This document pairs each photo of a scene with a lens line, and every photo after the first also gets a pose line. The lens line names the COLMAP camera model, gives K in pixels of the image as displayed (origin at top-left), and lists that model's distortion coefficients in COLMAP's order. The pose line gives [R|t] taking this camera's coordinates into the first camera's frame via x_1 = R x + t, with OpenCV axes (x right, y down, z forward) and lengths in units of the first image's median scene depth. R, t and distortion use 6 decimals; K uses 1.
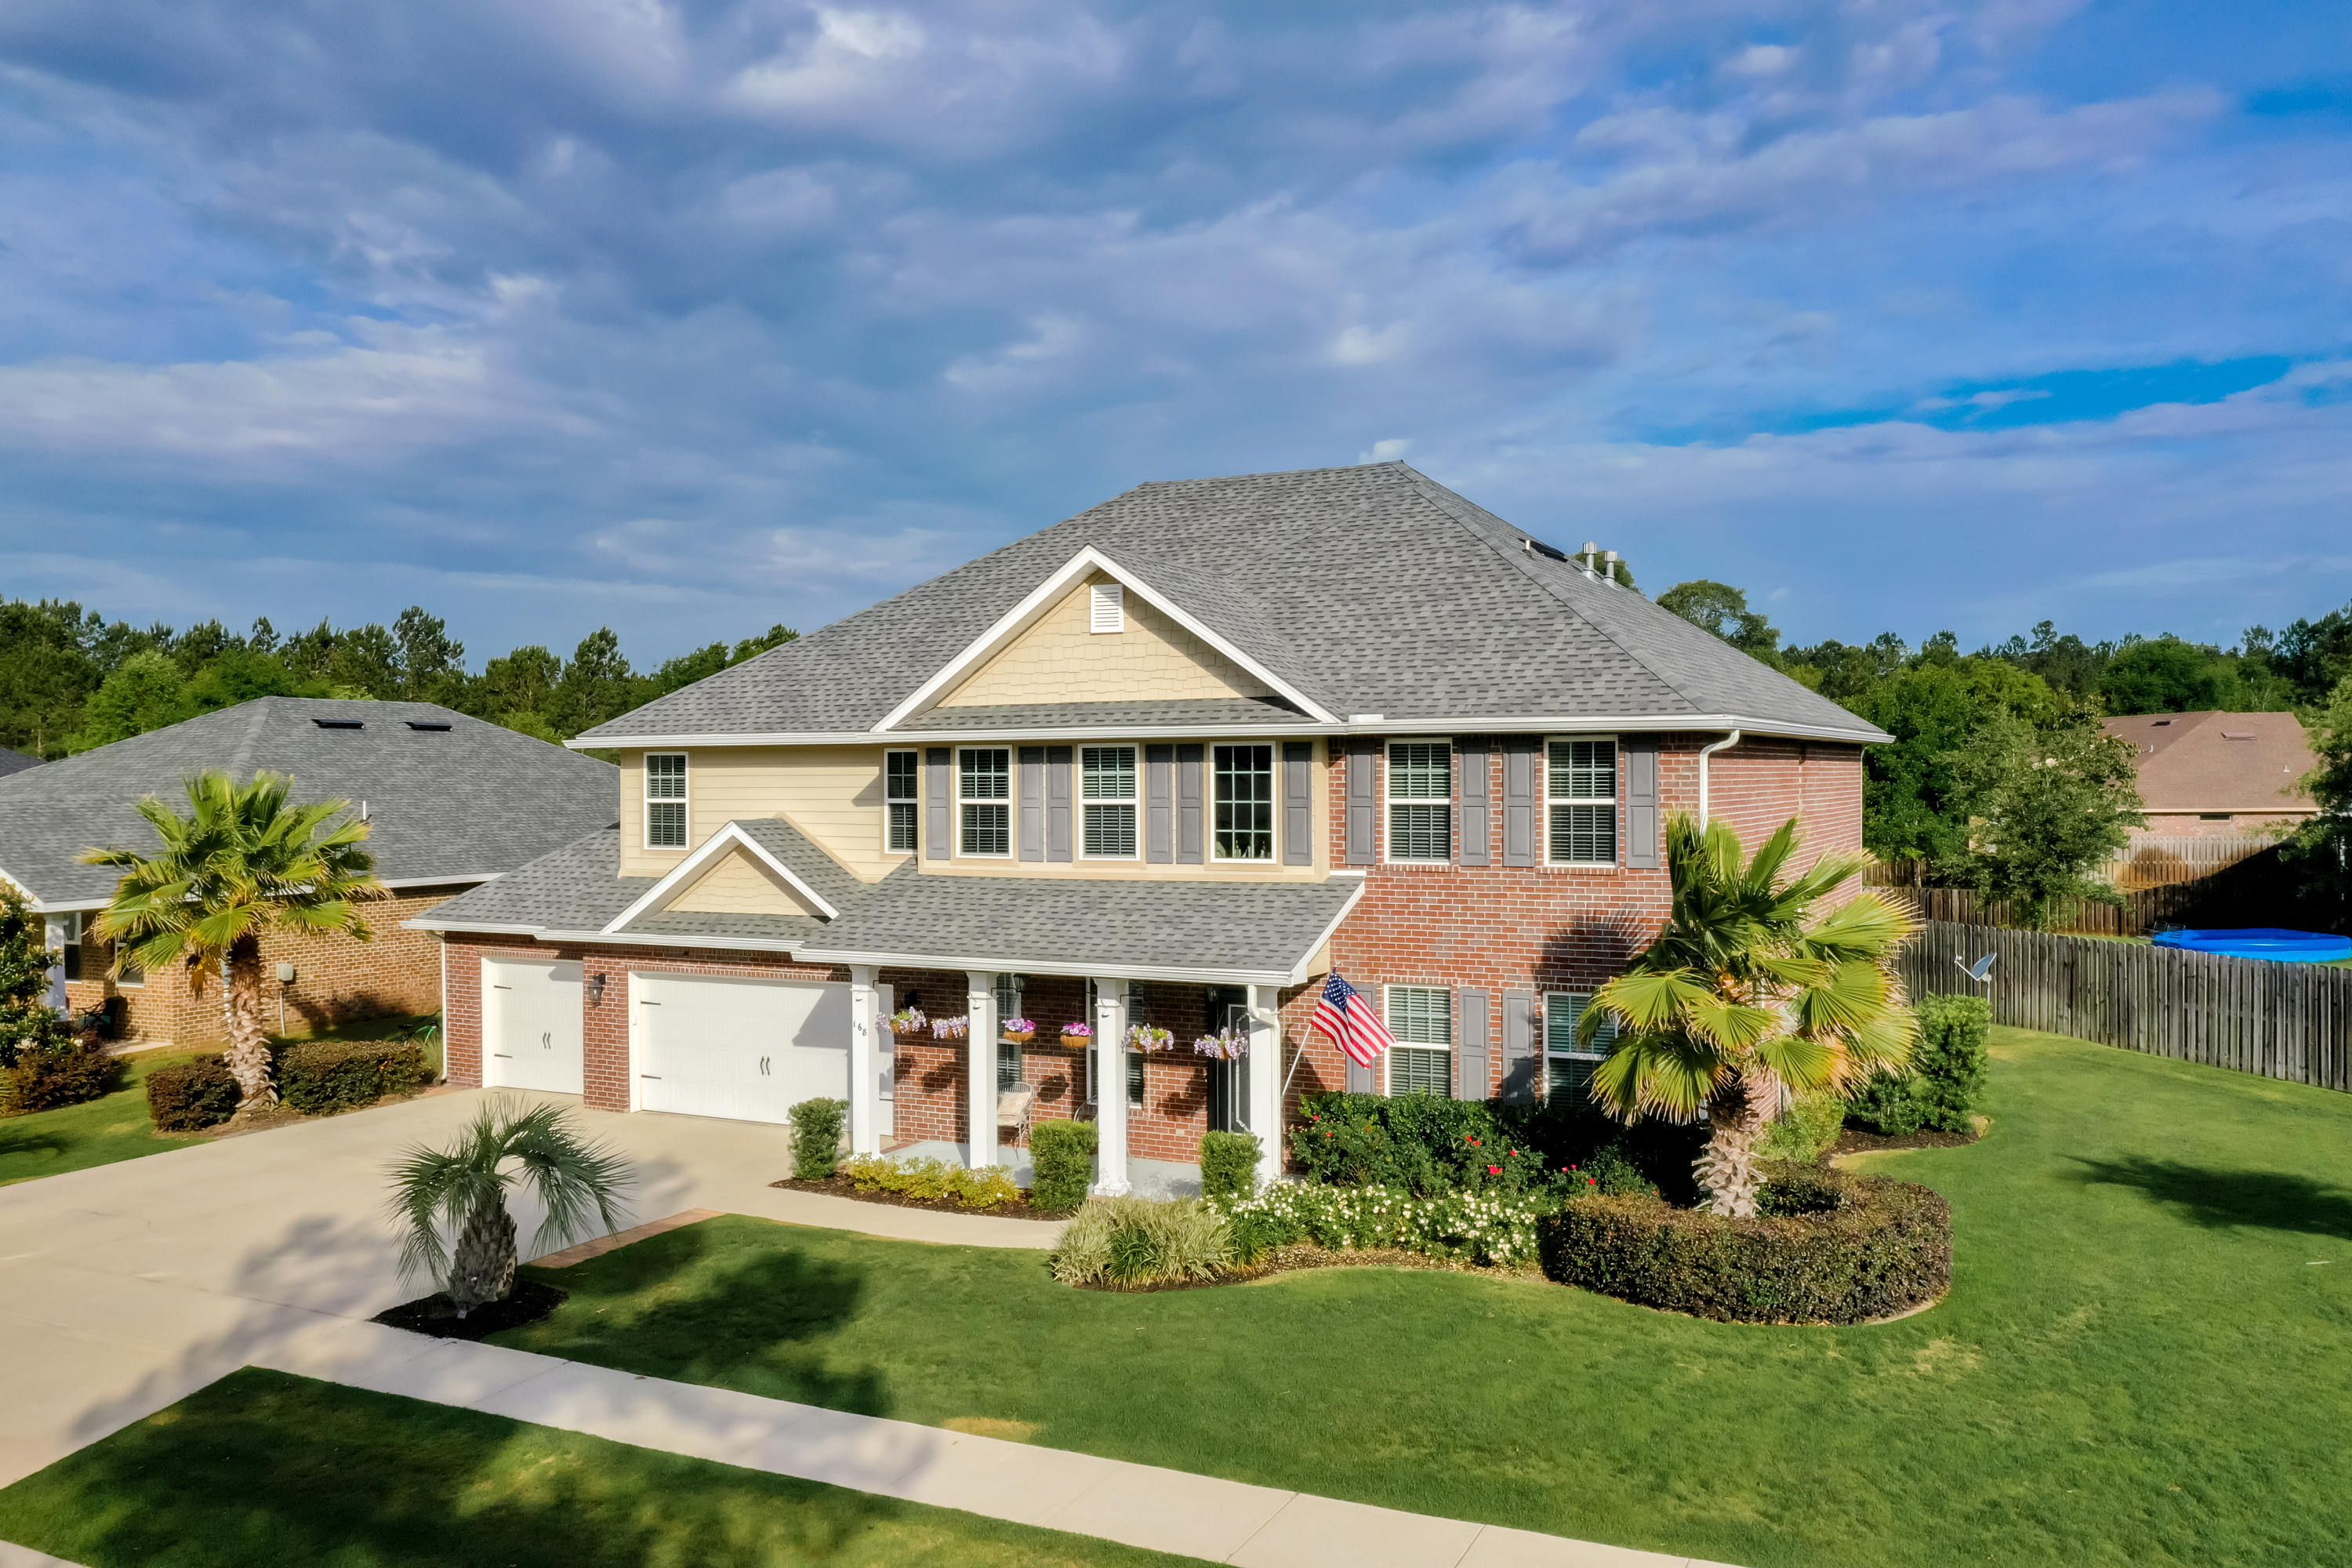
lens RADIAL K [[1874.1, 0, 1171.8], [0, 1874.1, 795.1], [0, 0, 1]] dist [0.012470, 0.011624]
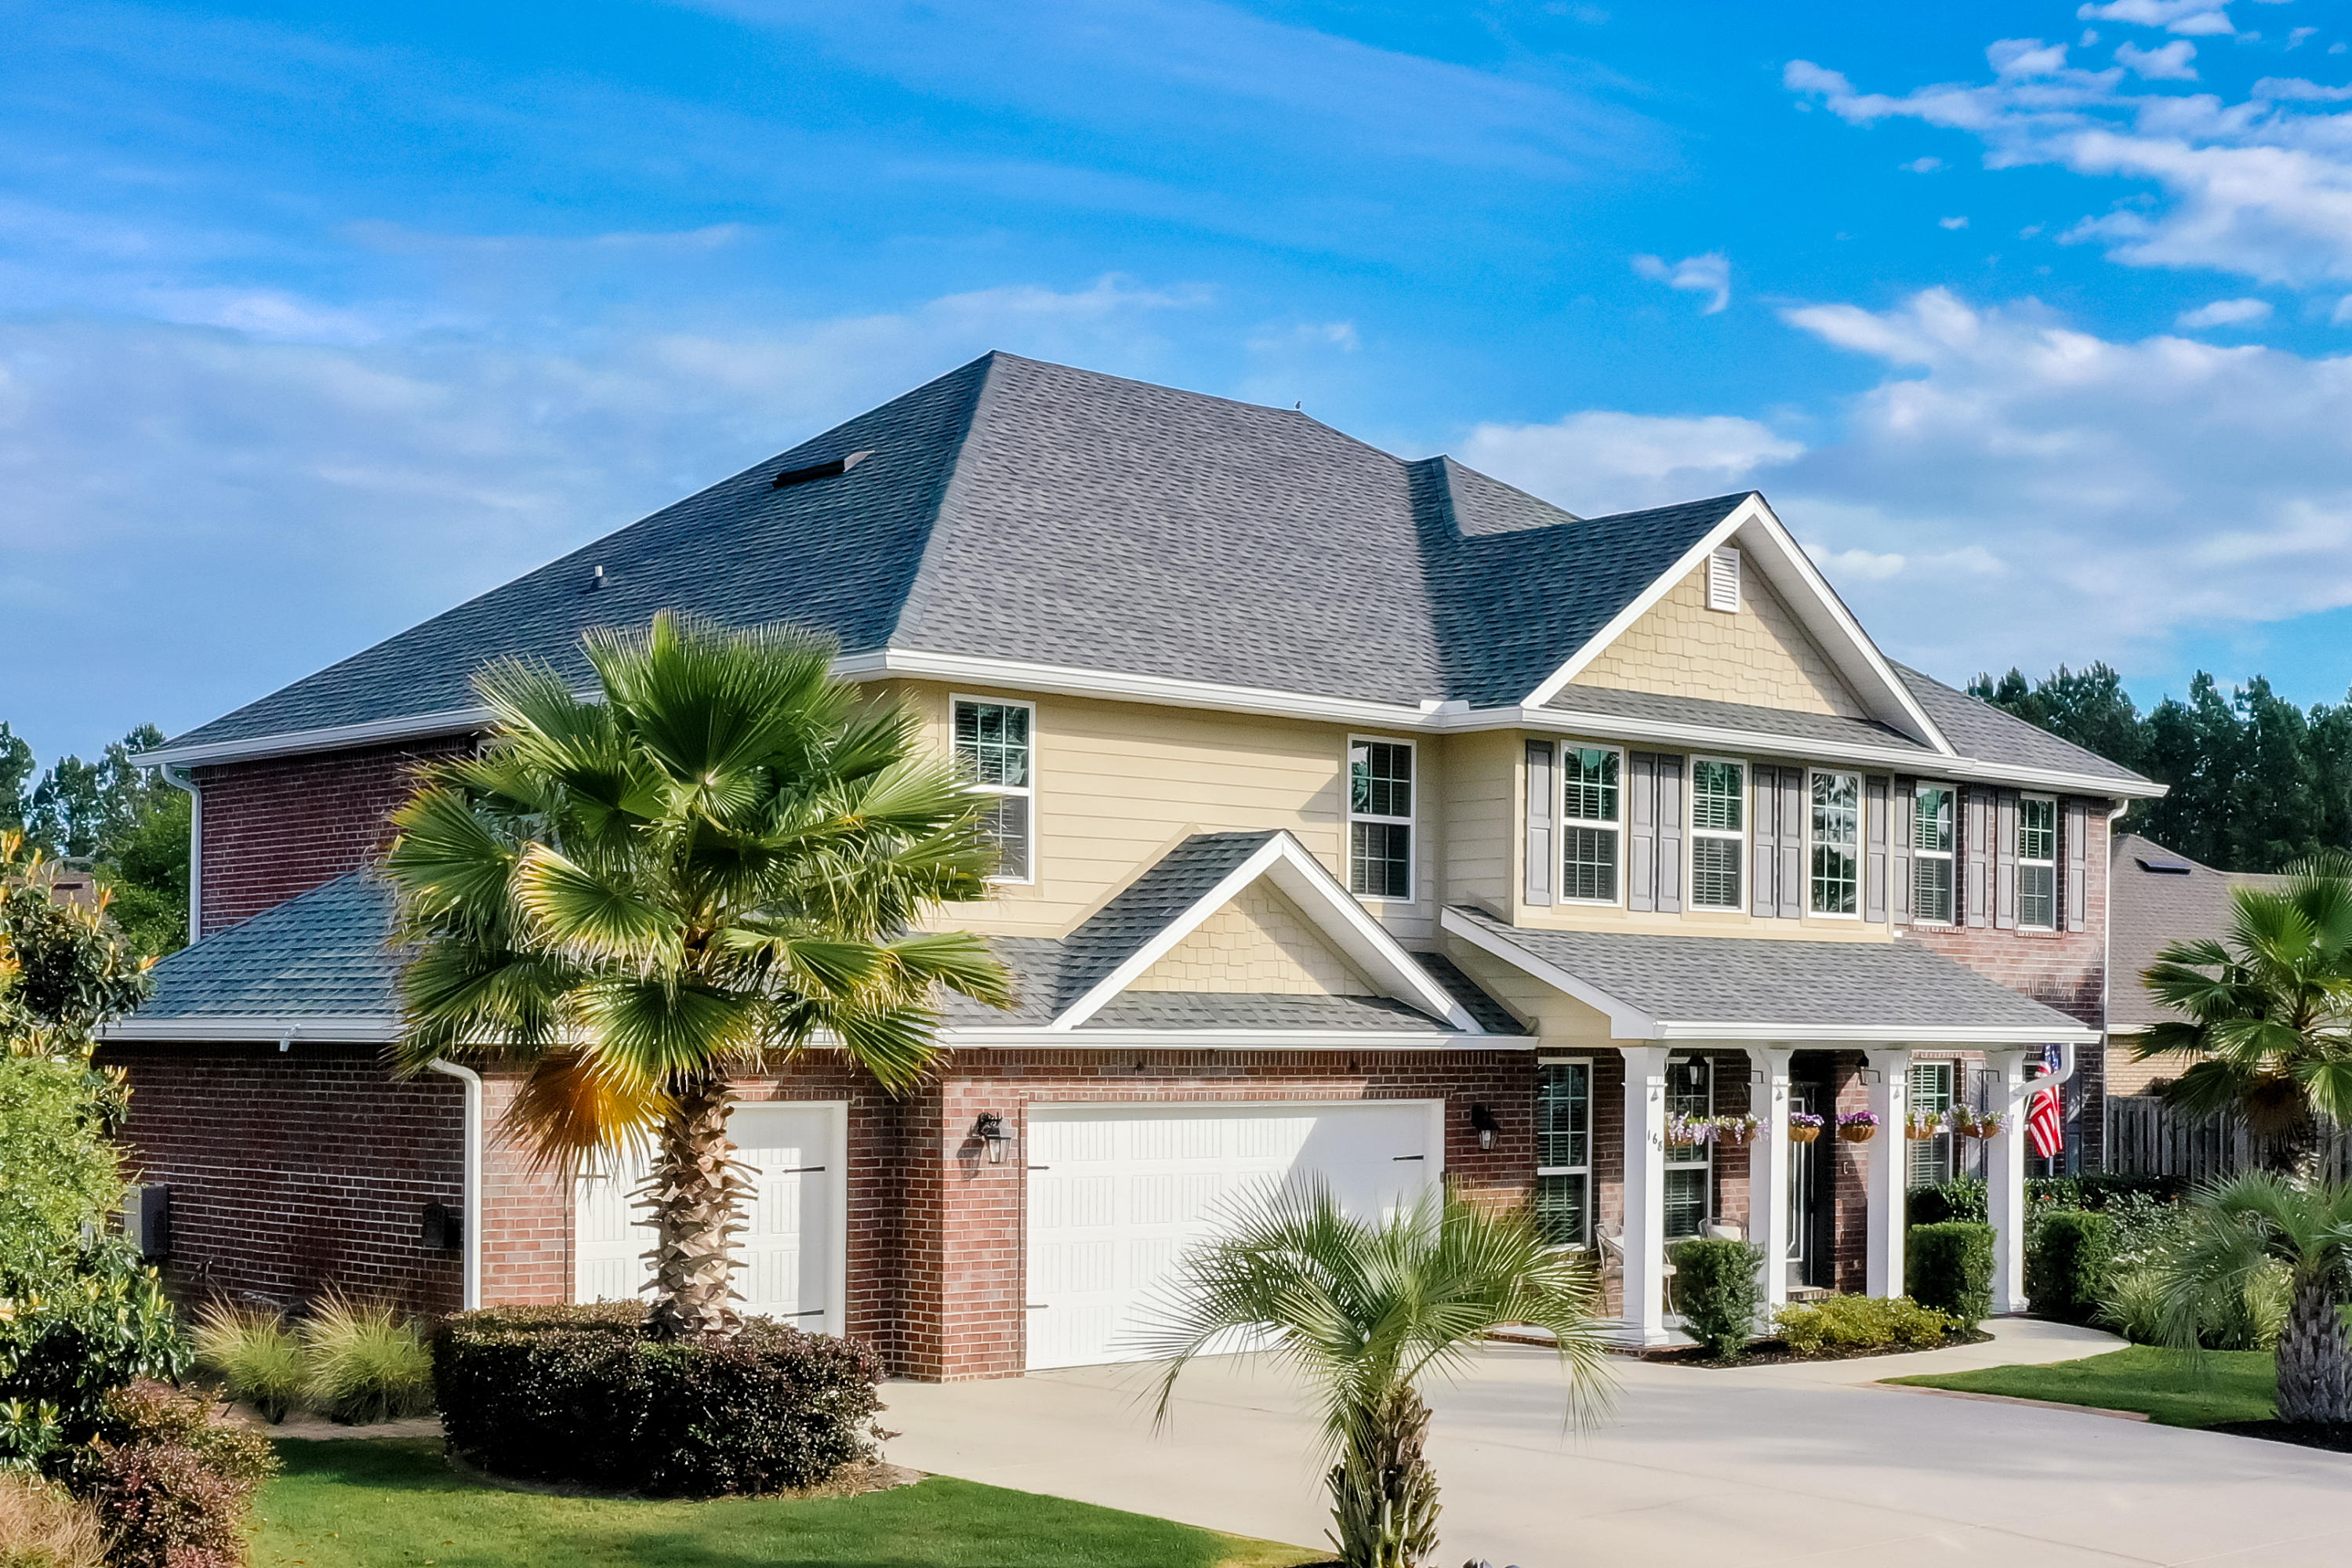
lens RADIAL K [[3150.4, 0, 1177.6], [0, 3150.4, 1050.2], [0, 0, 1]] dist [0.006999, -0.057034]
pose [[0.337219, 0.007314, 0.941398, -1.290480], [0.002722, 0.999958, -0.008744, 0.100157], [-0.941422, 0.005511, 0.337185, 0.770984]]
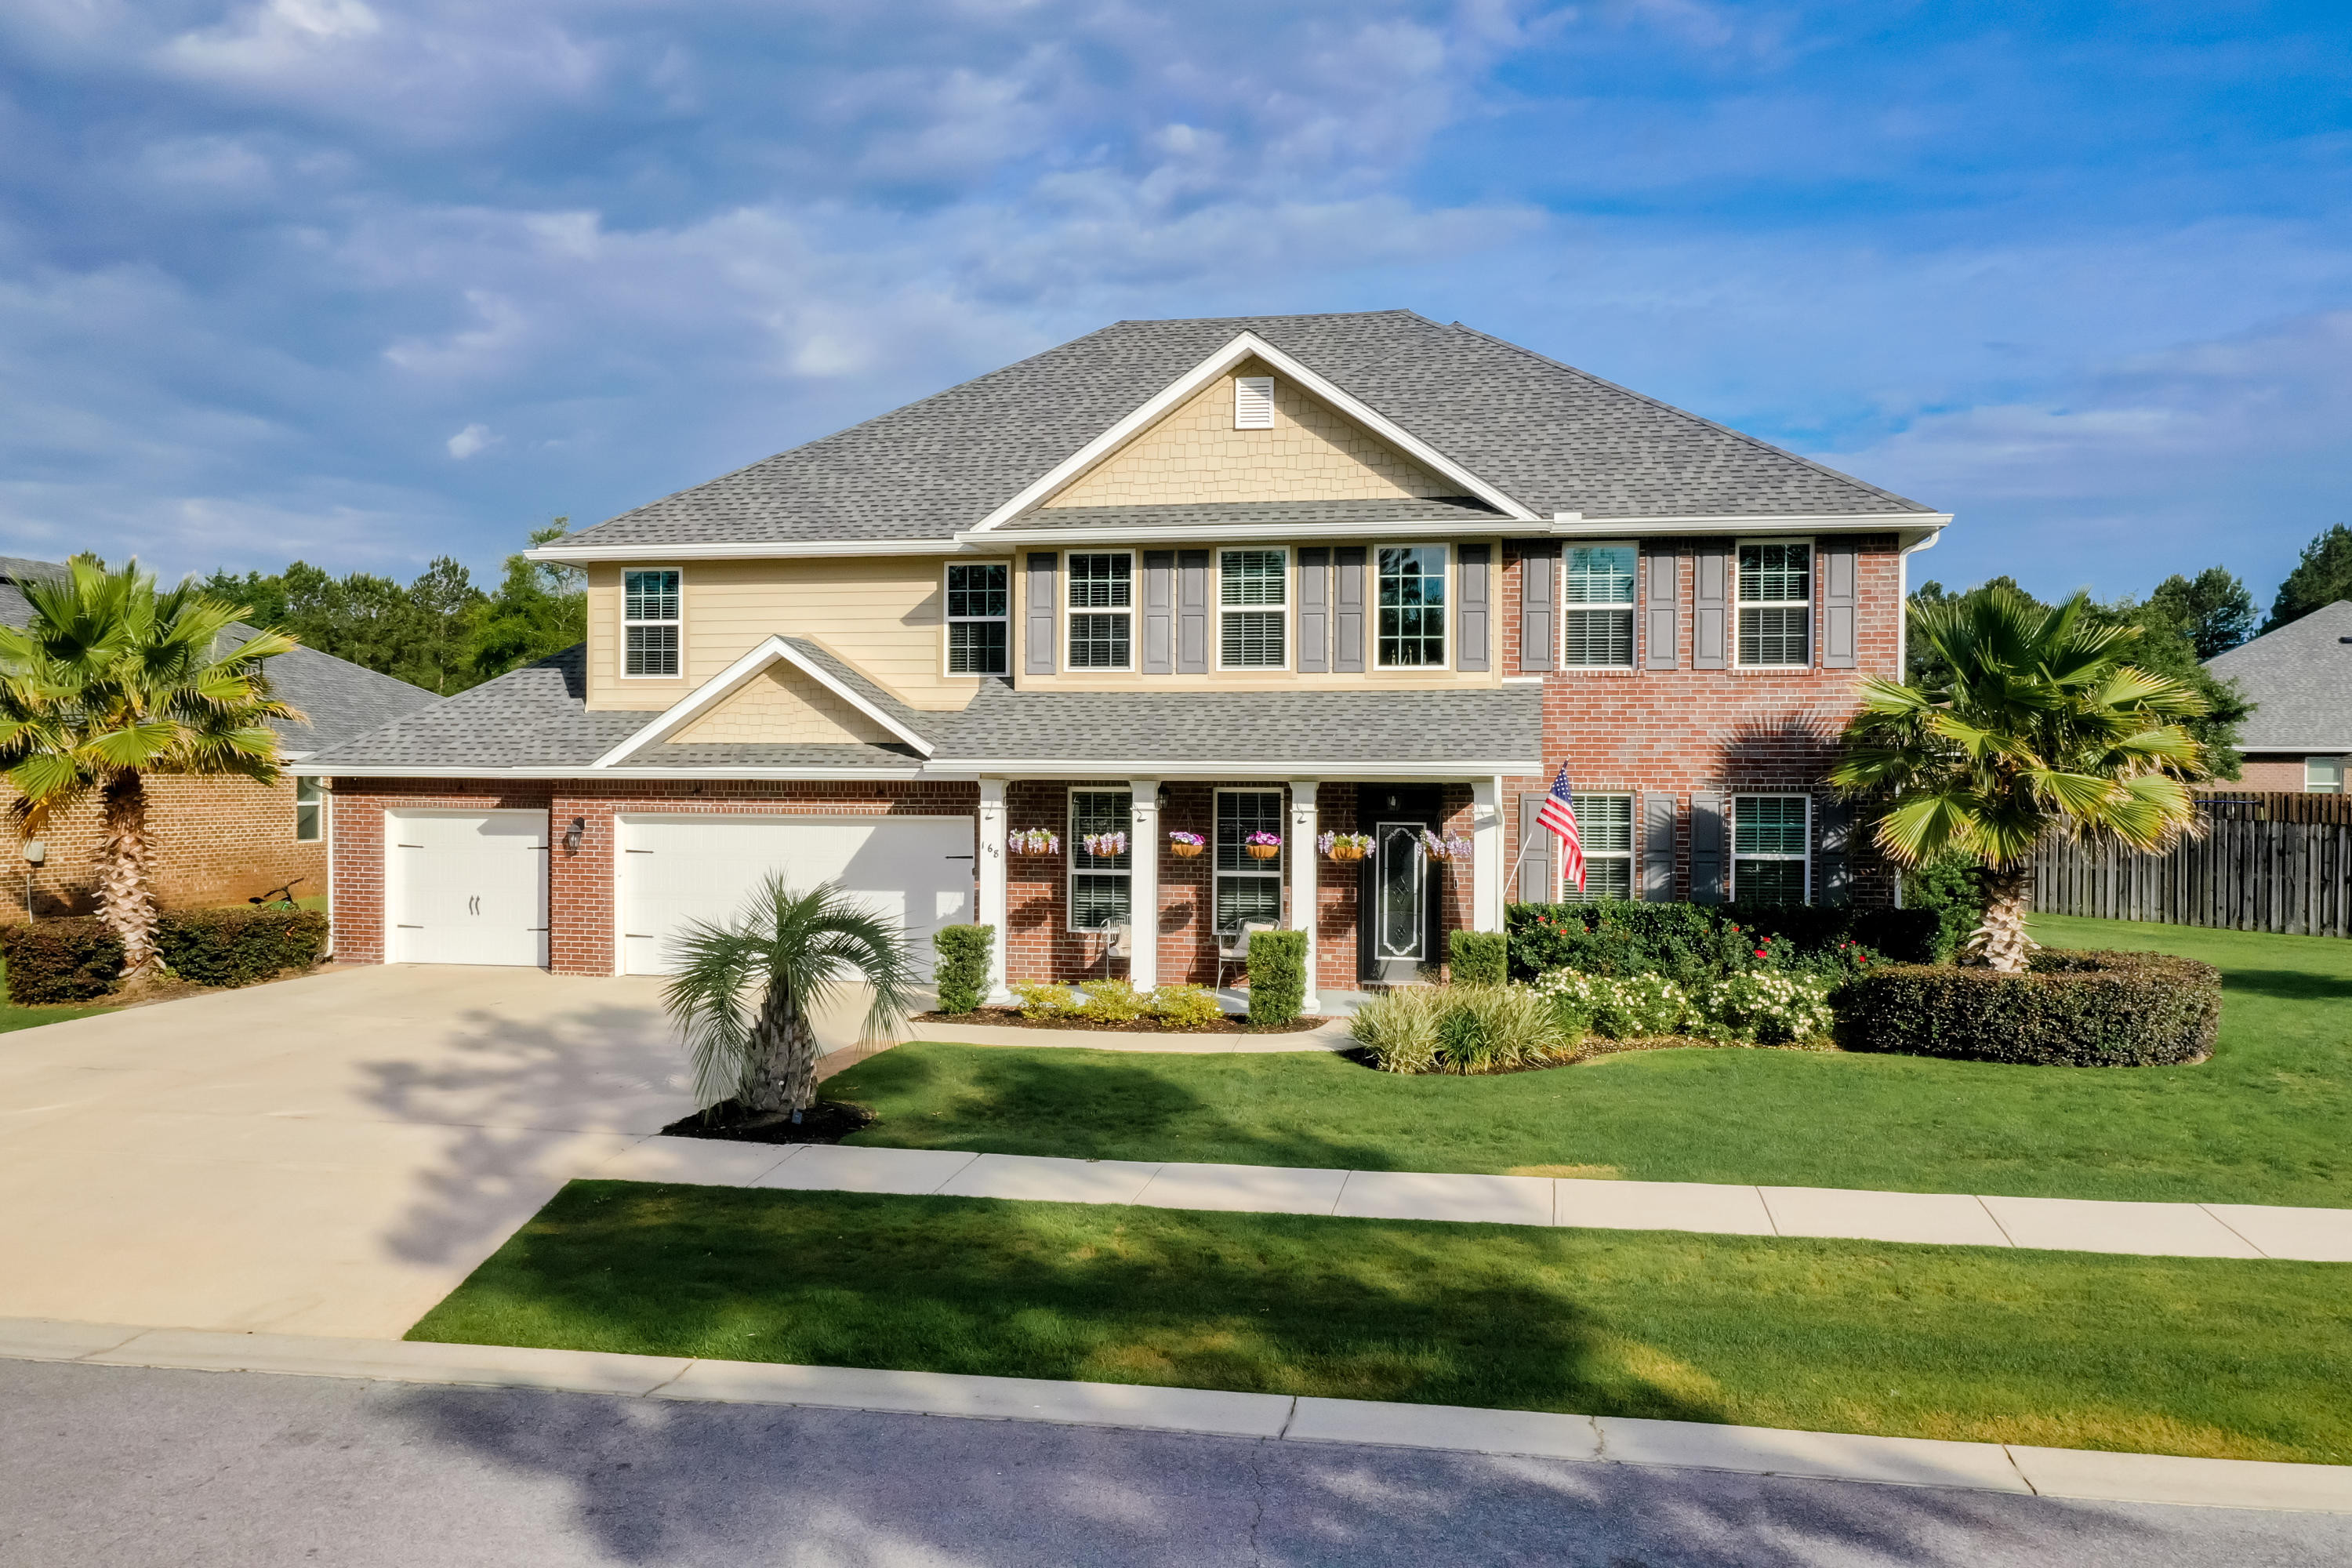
lens RADIAL K [[1856.7, 0, 1173.9], [0, 1856.7, 788.9], [0, 0, 1]] dist [0.006070, 0.043906]
pose [[0.959291, 0.008472, 0.282293, -0.331408], [-0.007867, 0.999964, -0.003275, 0.096568], [-0.282311, 0.000920, 0.959323, 0.115633]]
